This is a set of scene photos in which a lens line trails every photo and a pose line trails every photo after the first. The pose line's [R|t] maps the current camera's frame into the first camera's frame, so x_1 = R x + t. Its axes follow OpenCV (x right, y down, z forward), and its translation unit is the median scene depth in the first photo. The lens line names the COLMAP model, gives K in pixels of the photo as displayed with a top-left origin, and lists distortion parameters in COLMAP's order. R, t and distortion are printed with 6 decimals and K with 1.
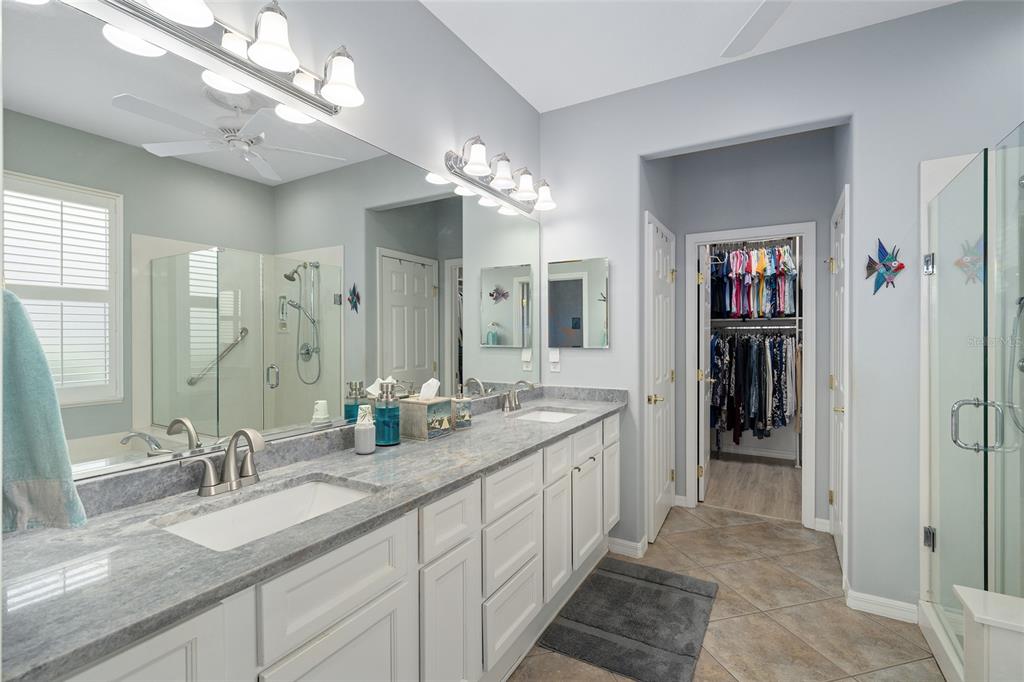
lens RADIAL K [[469.6, 0, 512.0], [0, 469.6, 339.5], [0, 0, 1]] dist [0.002358, -0.000498]
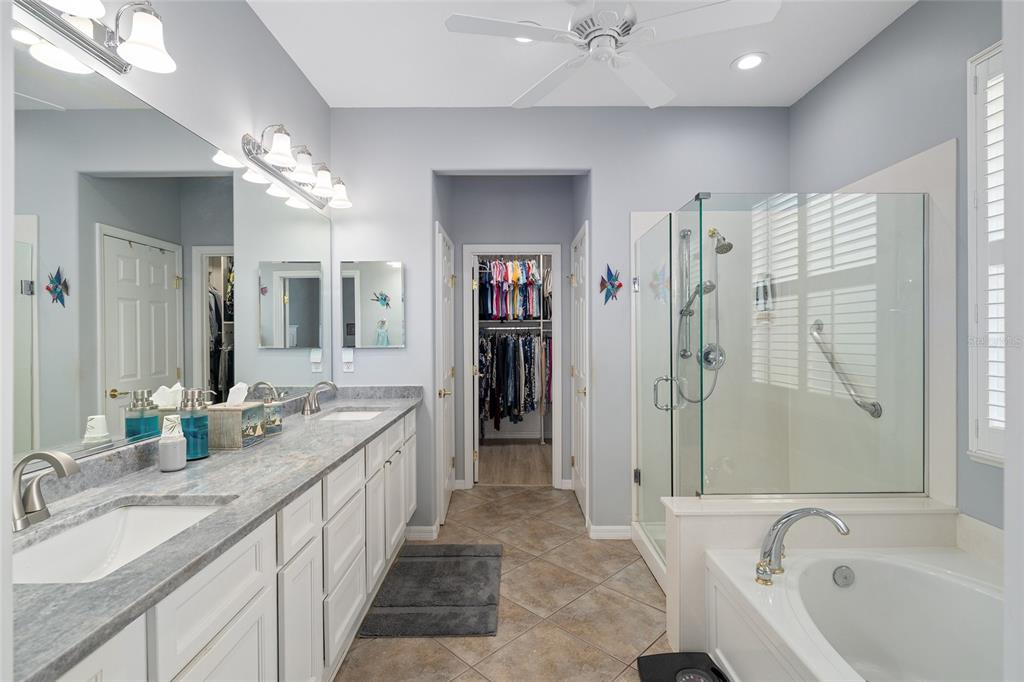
lens RADIAL K [[479.0, 0, 514.4], [0, 479.0, 339.1], [0, 0, 1]] dist [0.000429, 0.000350]
pose [[0.865461, -0.006495, 0.500935, -0.140078], [0.006844, 0.999976, 0.001140, 0.000878], [-0.500930, 0.002442, 0.865484, -0.062748]]
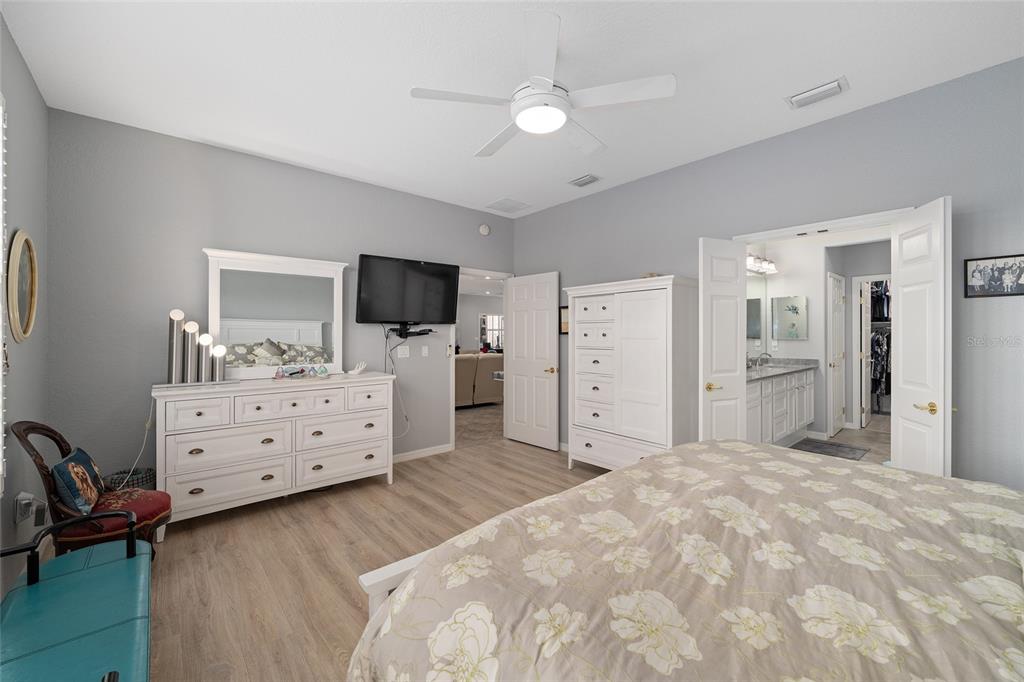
lens RADIAL K [[409.4, 0, 512.5], [0, 409.4, 334.9], [0, 0, 1]] dist [-0.002790, -0.000029]
pose [[0.942513, -0.000214, -0.334168, -0.492604], [-0.001070, 0.999993, -0.003658, 0.008837], [0.334167, 0.003805, 0.942506, -1.344148]]
